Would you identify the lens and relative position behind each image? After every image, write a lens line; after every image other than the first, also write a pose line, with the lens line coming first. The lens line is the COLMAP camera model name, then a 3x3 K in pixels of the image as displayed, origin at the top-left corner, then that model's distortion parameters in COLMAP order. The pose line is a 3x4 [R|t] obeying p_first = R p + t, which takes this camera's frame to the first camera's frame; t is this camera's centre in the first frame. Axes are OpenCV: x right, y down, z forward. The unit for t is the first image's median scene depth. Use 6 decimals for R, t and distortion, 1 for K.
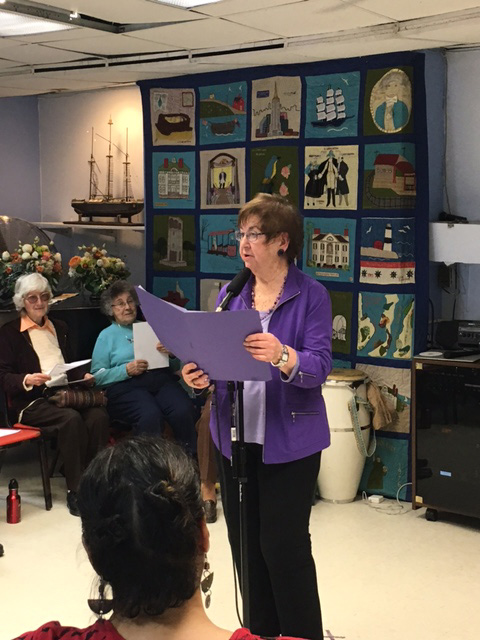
lens RADIAL K [[1063.3, 0, 240.0], [0, 1063.3, 320.0], [0, 0, 1]] dist [0.016592, 0.192144]
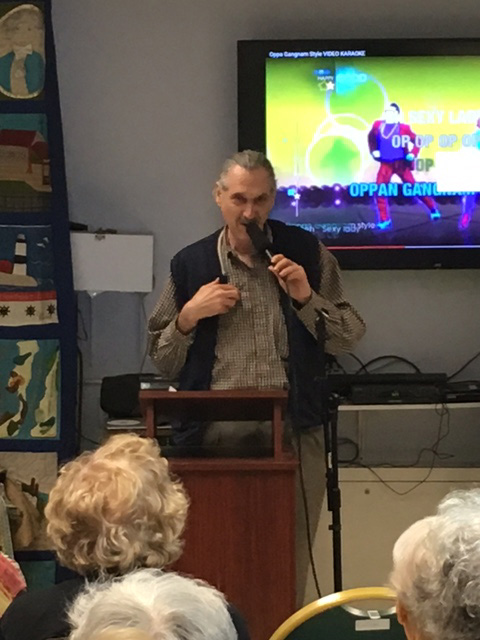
lens RADIAL K [[2482.7, 0, 240.0], [0, 2482.7, 320.0], [0, 0, 1]] dist [-0.073771, 0.618582]
pose [[0.783000, -0.022478, 0.621616, -0.689940], [0.058278, 0.997602, -0.037334, 0.027313], [-0.619286, 0.065459, 0.782432, -0.278446]]
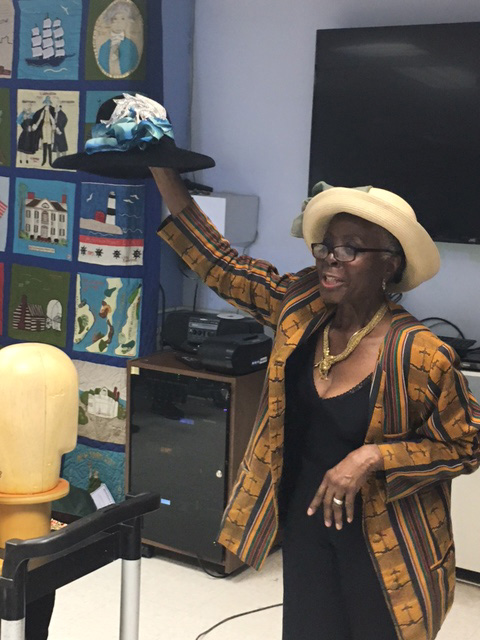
lens RADIAL K [[999.3, 0, 240.0], [0, 999.3, 320.0], [0, 0, 1]] dist [0.026545, 0.145089]
pose [[0.987897, 0.026960, 0.152748, 0.117986], [-0.034506, 0.998300, 0.046967, -0.030334], [-0.151222, -0.051669, 0.987149, 0.217017]]
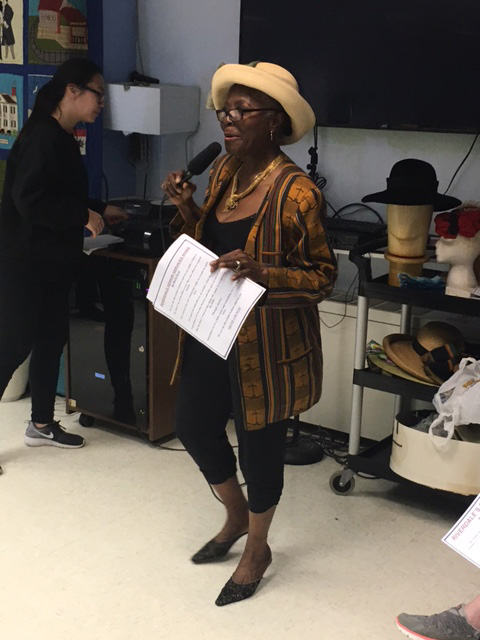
lens RADIAL K [[984.1, 0, 240.0], [0, 984.1, 320.0], [0, 0, 1]] dist [0.035404, 0.078304]
pose [[0.997364, 0.019674, 0.069841, 0.228444], [-0.029677, 0.988957, 0.145204, -0.021283], [-0.066213, -0.146894, 0.986934, 0.176060]]
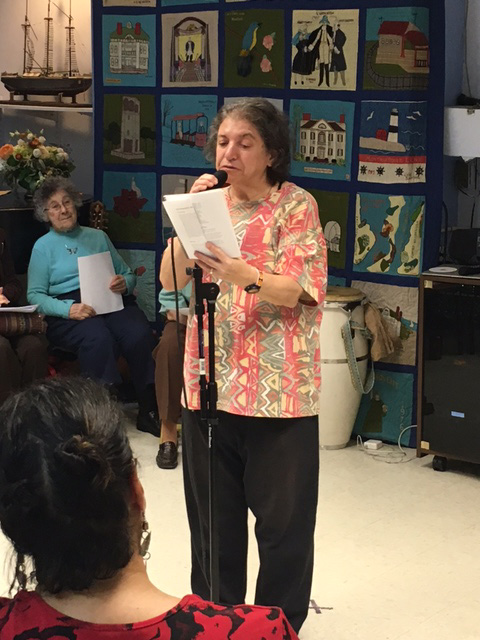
lens RADIAL K [[1308.5, 0, 240.0], [0, 1308.5, 320.0], [0, 0, 1]] dist [0.009131, 0.310493]
pose [[0.999692, 0.007247, 0.023734, -0.000492], [-0.008953, 0.997324, 0.072557, -0.001029], [-0.023145, -0.072747, 0.997082, -0.003513]]
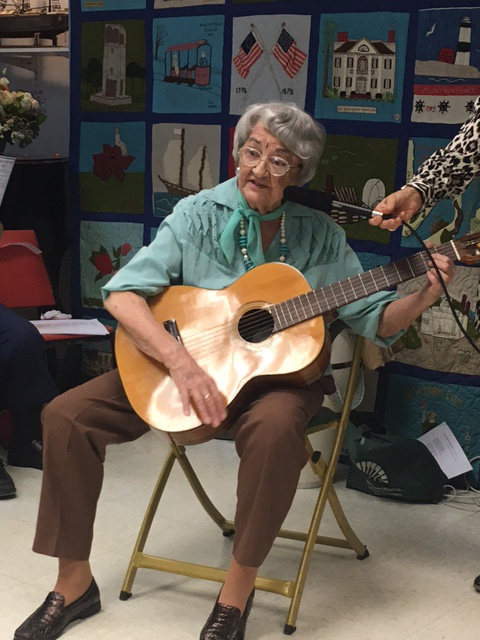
lens RADIAL K [[1185.9, 0, 240.0], [0, 1185.9, 320.0], [0, 0, 1]] dist [0.023801, 0.242388]
pose [[0.999695, 0.024390, -0.003882, 0.022068], [-0.024107, 0.997832, 0.061231, 0.036302], [0.005367, -0.061119, 0.998116, 0.328433]]
